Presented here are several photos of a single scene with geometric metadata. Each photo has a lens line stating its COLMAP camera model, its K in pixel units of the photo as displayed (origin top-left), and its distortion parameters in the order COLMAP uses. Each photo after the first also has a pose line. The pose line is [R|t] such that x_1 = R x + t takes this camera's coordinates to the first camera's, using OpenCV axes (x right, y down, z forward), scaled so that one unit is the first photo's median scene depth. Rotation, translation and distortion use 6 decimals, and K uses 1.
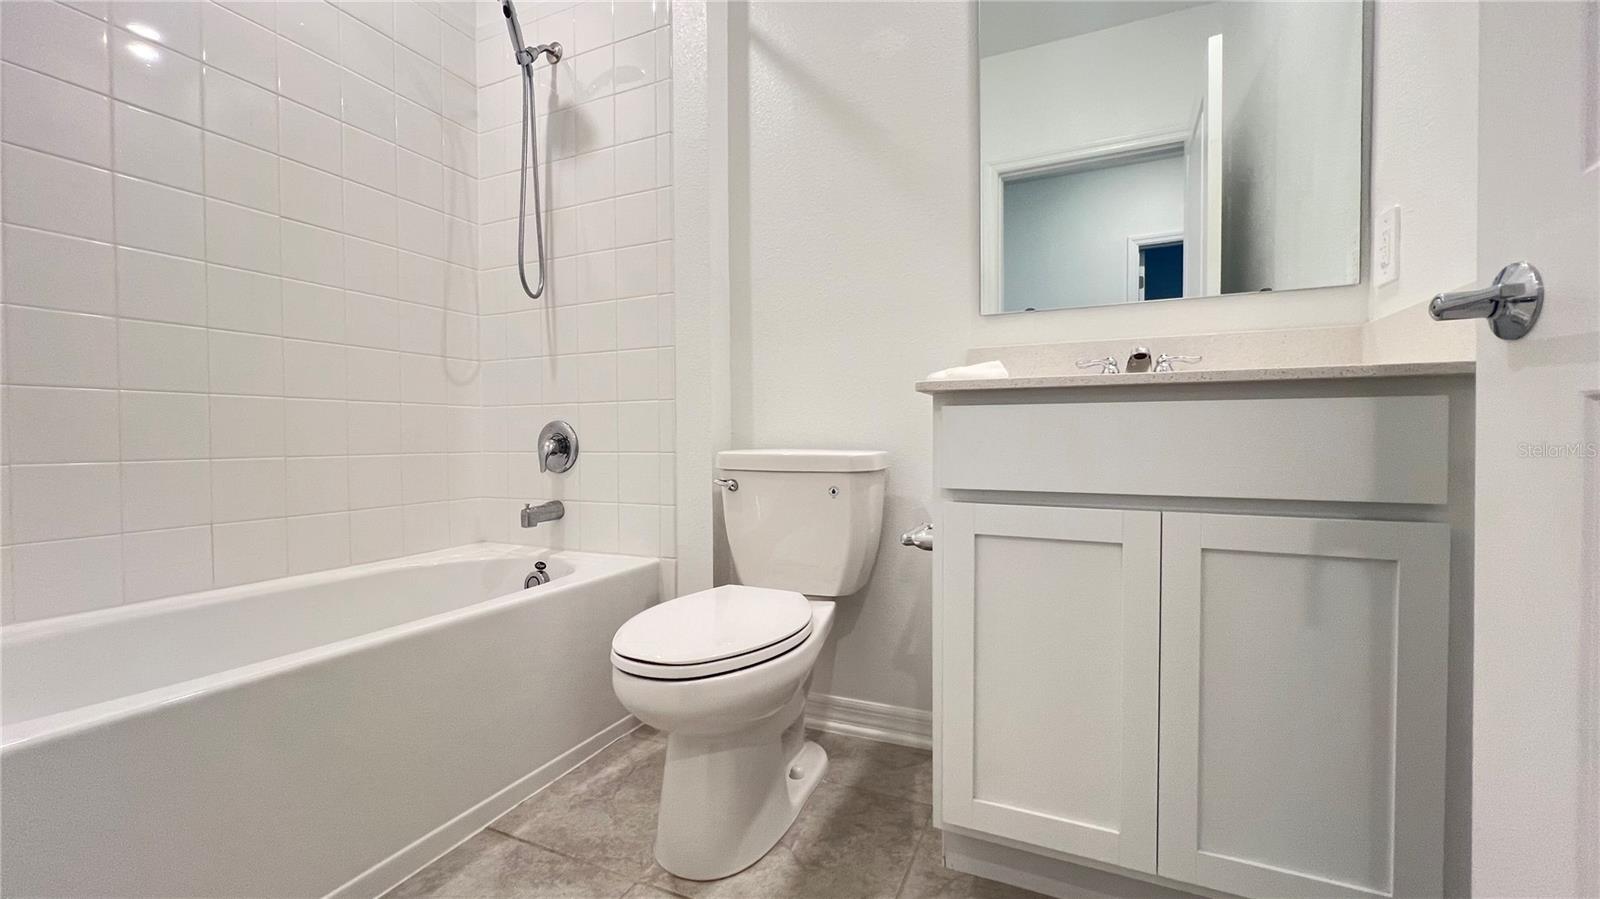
lens RADIAL K [[635.9, 0, 793.3], [0, 635.9, 450.1], [0, 0, 1]] dist [0.000811, -0.000252]
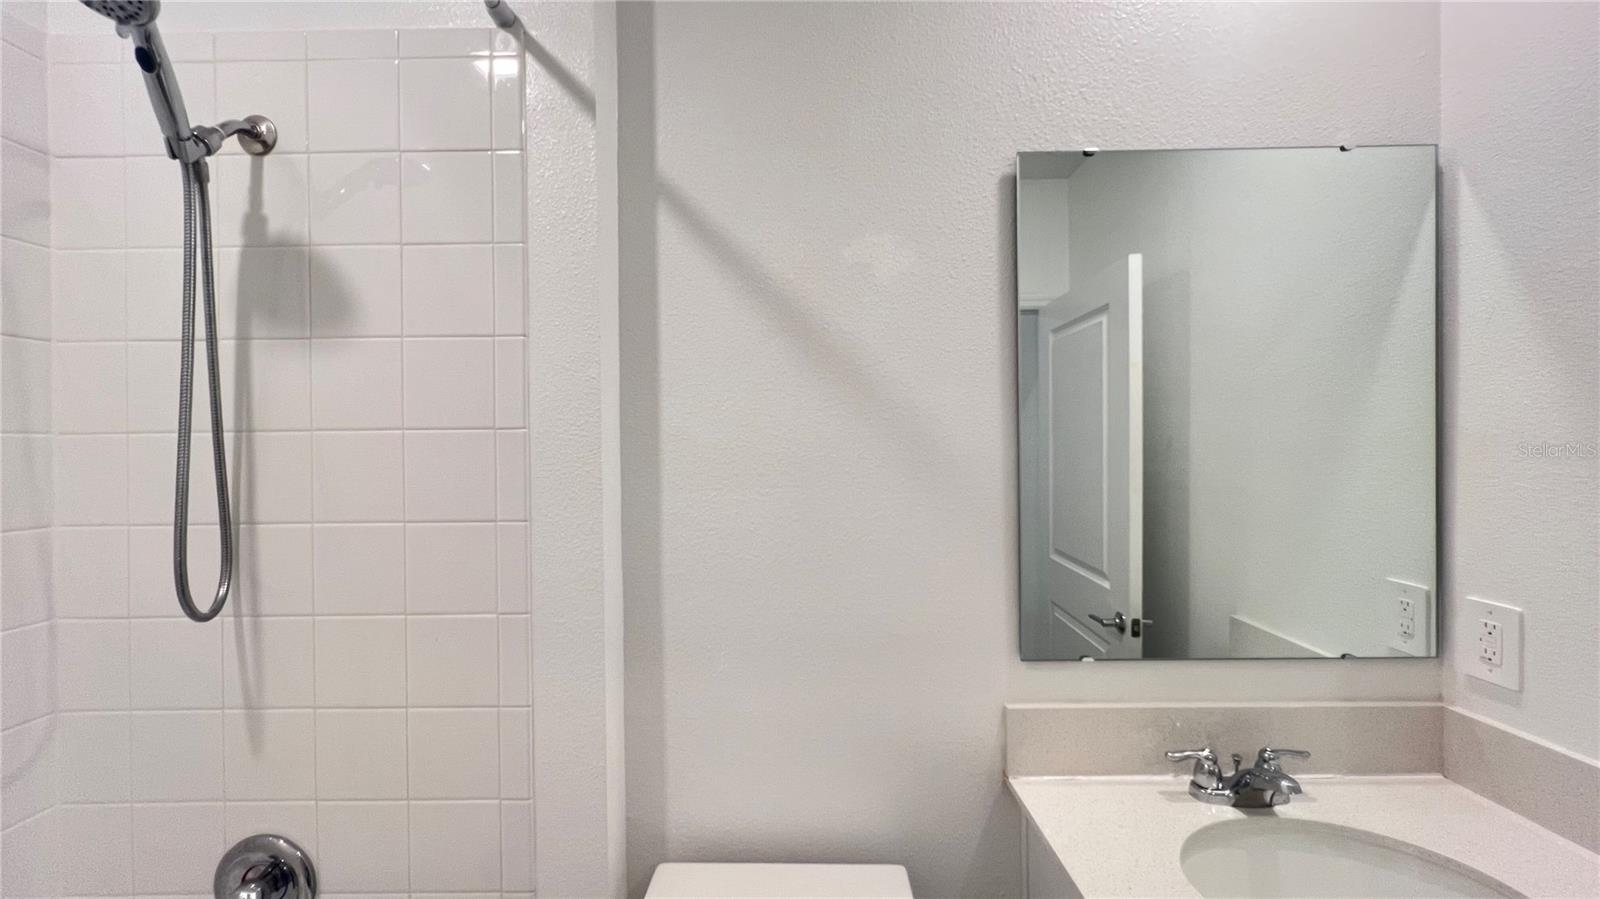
lens RADIAL K [[635.9, 0, 793.3], [0, 635.9, 450.1], [0, 0, 1]] dist [0.000811, -0.000252]
pose [[0.913301, -0.005594, 0.407248, -0.188697], [0.009985, 0.999913, -0.008657, -0.357608], [-0.407164, 0.011973, 0.913277, 0.348388]]
